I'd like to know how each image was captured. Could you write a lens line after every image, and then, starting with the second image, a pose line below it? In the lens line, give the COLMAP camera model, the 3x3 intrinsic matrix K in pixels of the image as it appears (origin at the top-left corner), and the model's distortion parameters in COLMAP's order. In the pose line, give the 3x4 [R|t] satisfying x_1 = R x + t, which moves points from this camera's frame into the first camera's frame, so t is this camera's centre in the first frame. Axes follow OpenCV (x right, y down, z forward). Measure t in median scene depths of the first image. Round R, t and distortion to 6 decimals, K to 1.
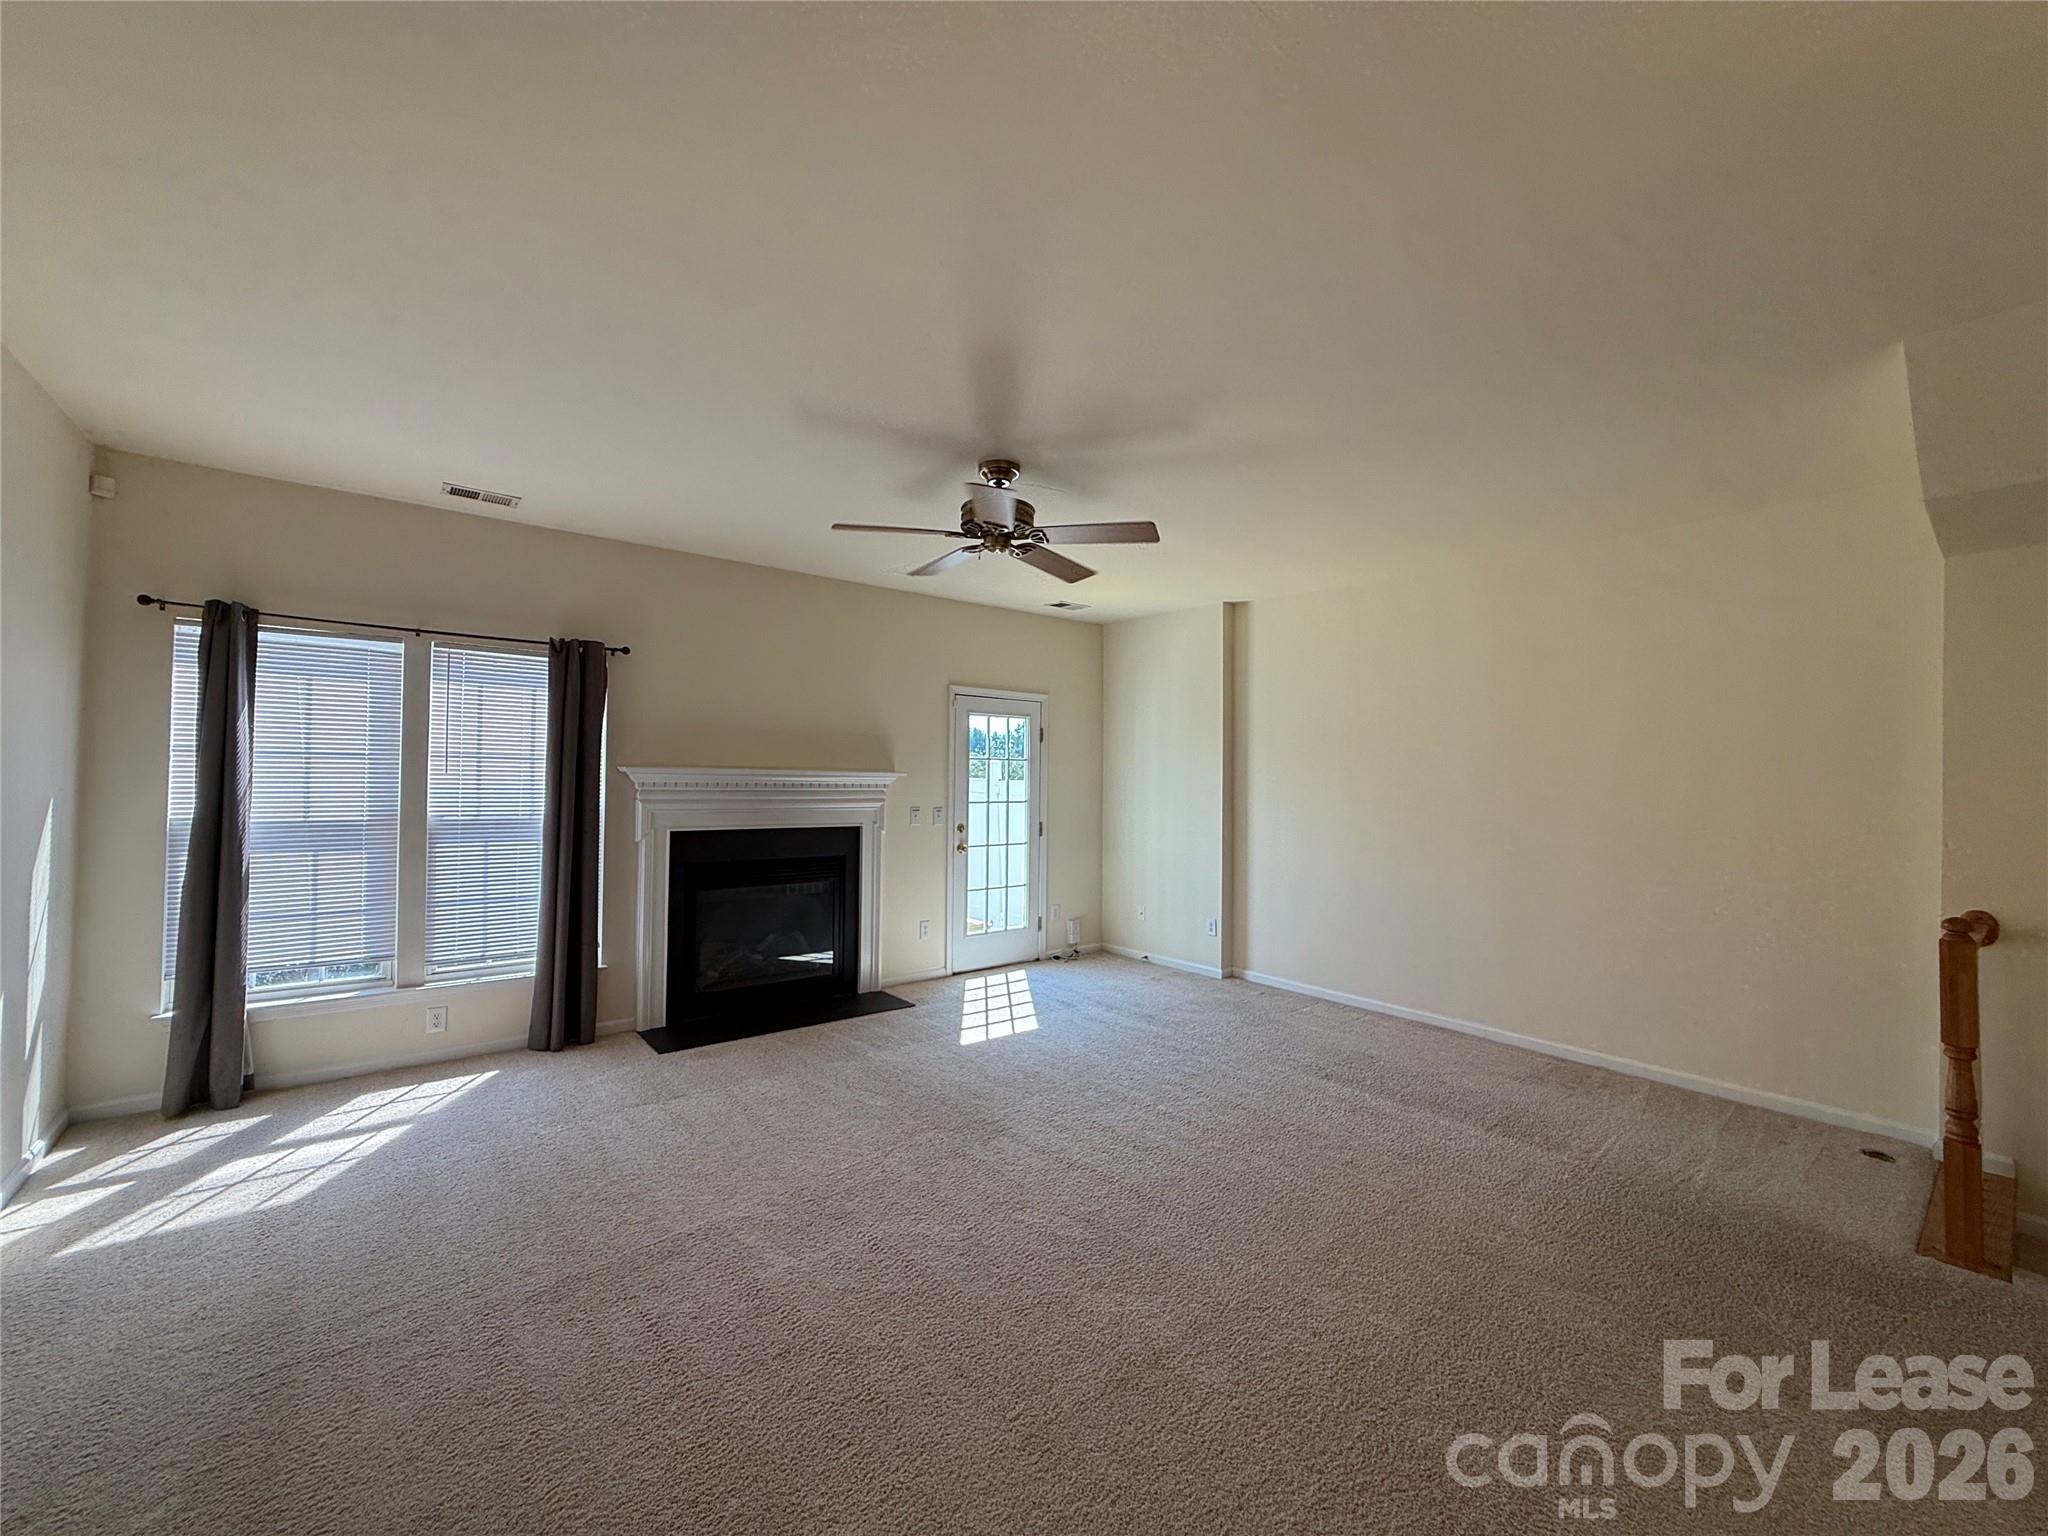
lens RADIAL K [[814.3, 0, 1027.6], [0, 814.3, 765.1], [0, 0, 1]] dist [-0.002952, 0.001237]
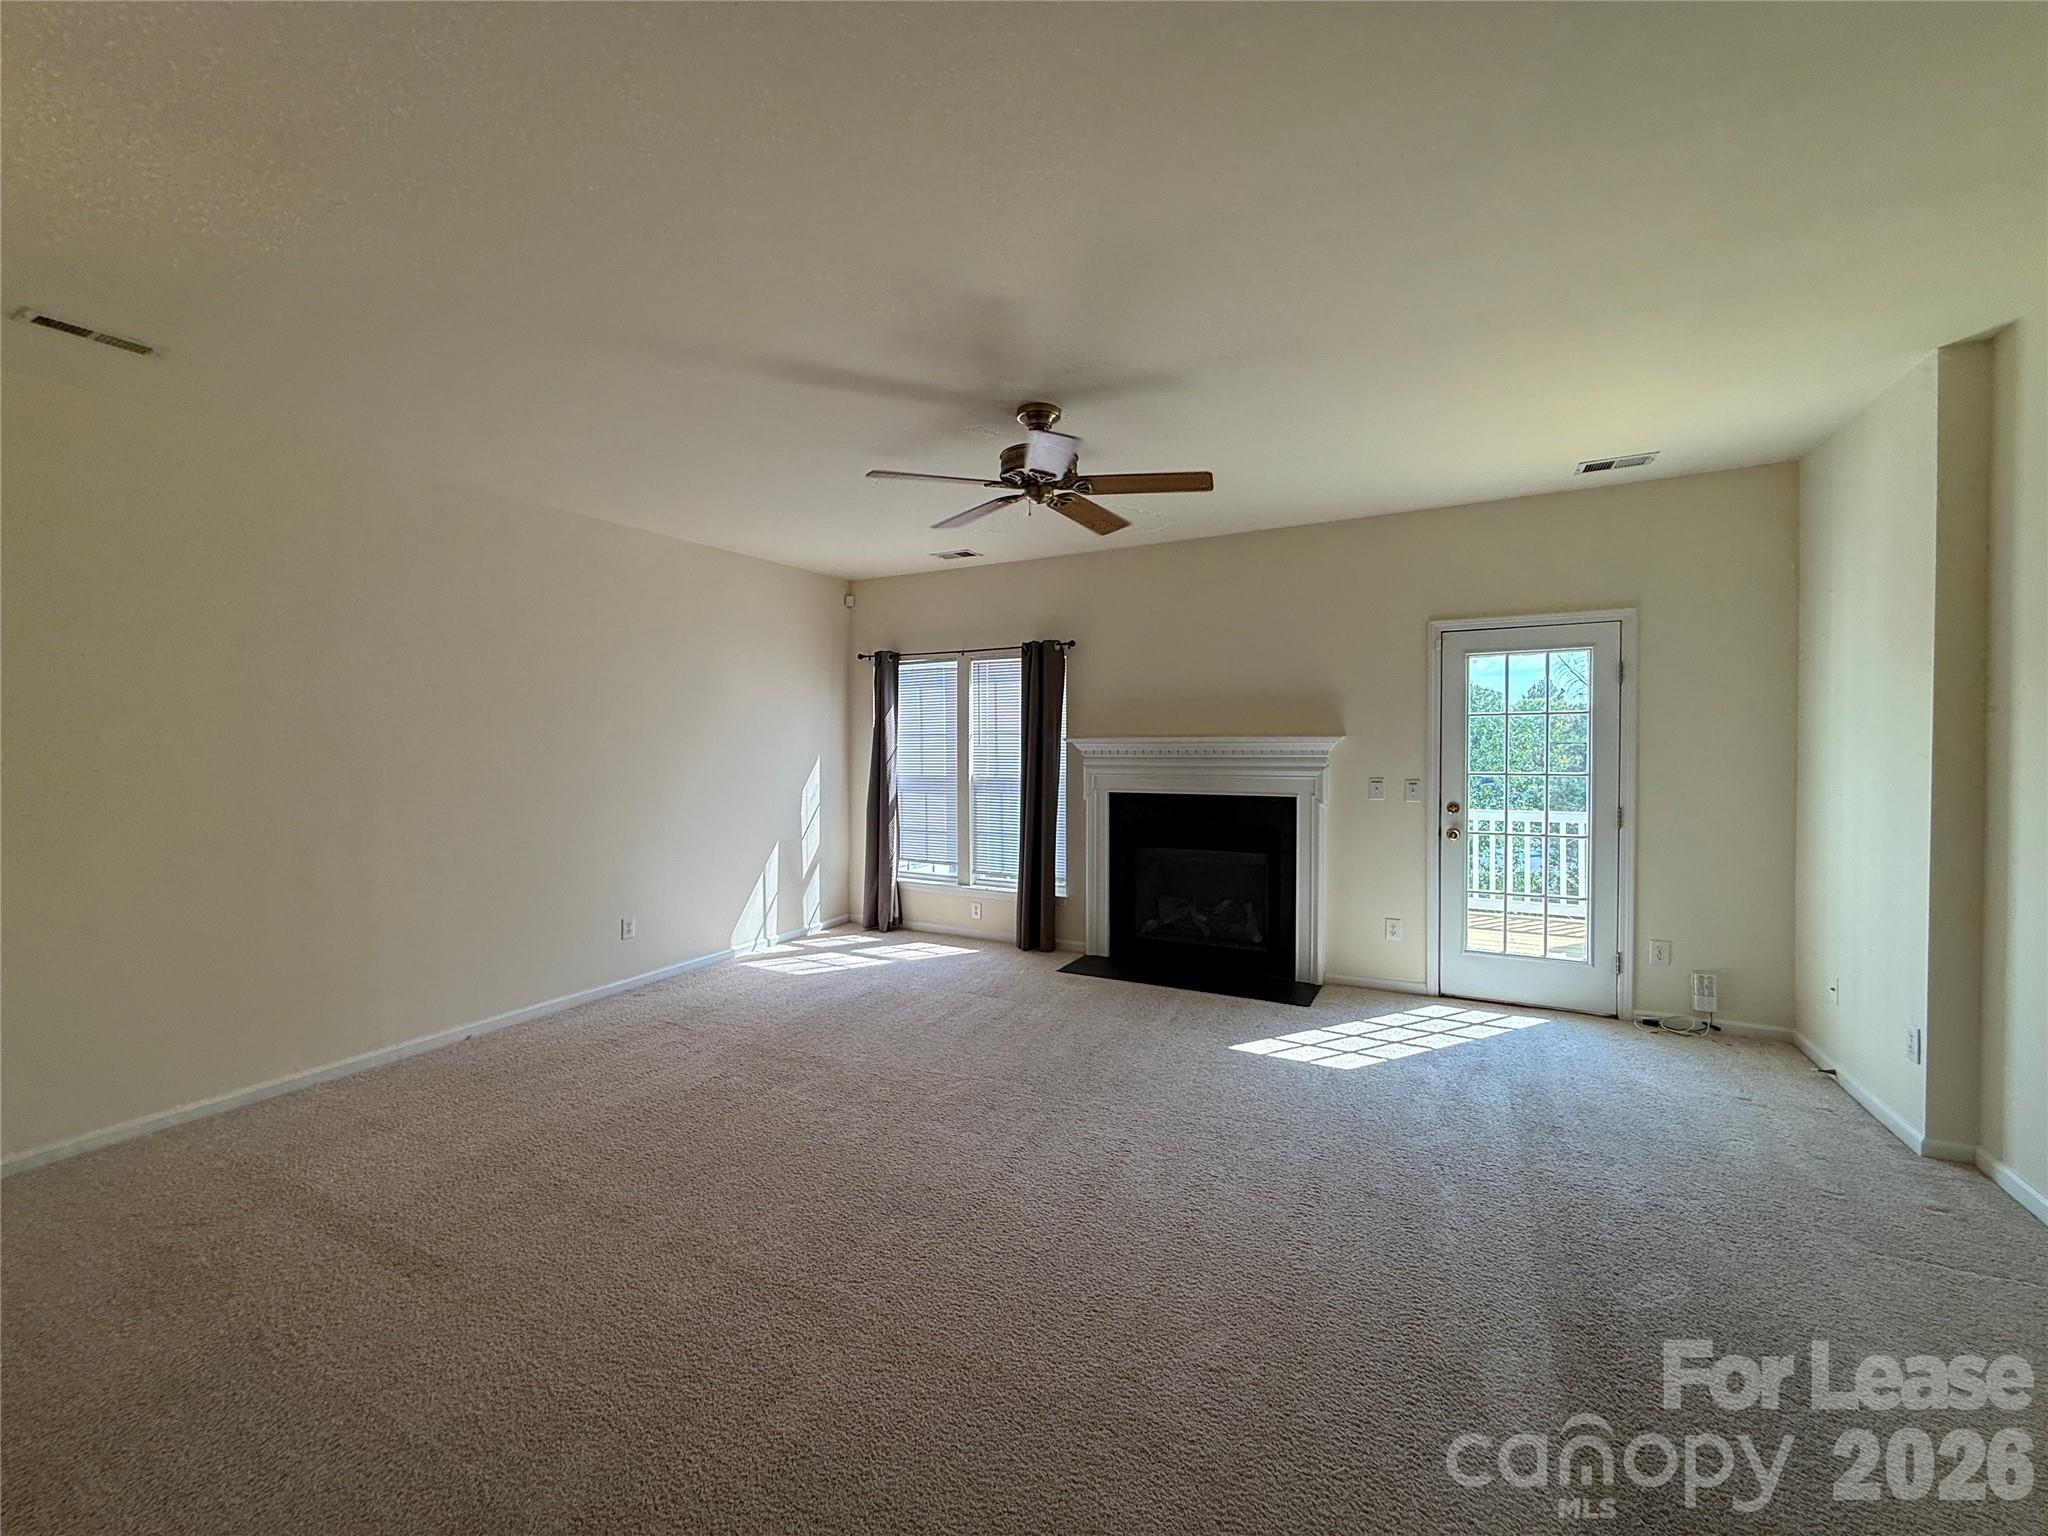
lens RADIAL K [[814.3, 0, 1026.5], [0, 814.3, 755.8], [0, 0, 1]] dist [-0.002952, 0.001237]
pose [[0.392051, -0.005293, -0.919928, 0.613162], [0.022941, 0.999729, 0.004024, 0.022620], [0.919658, -0.022682, 0.392066, 0.450216]]
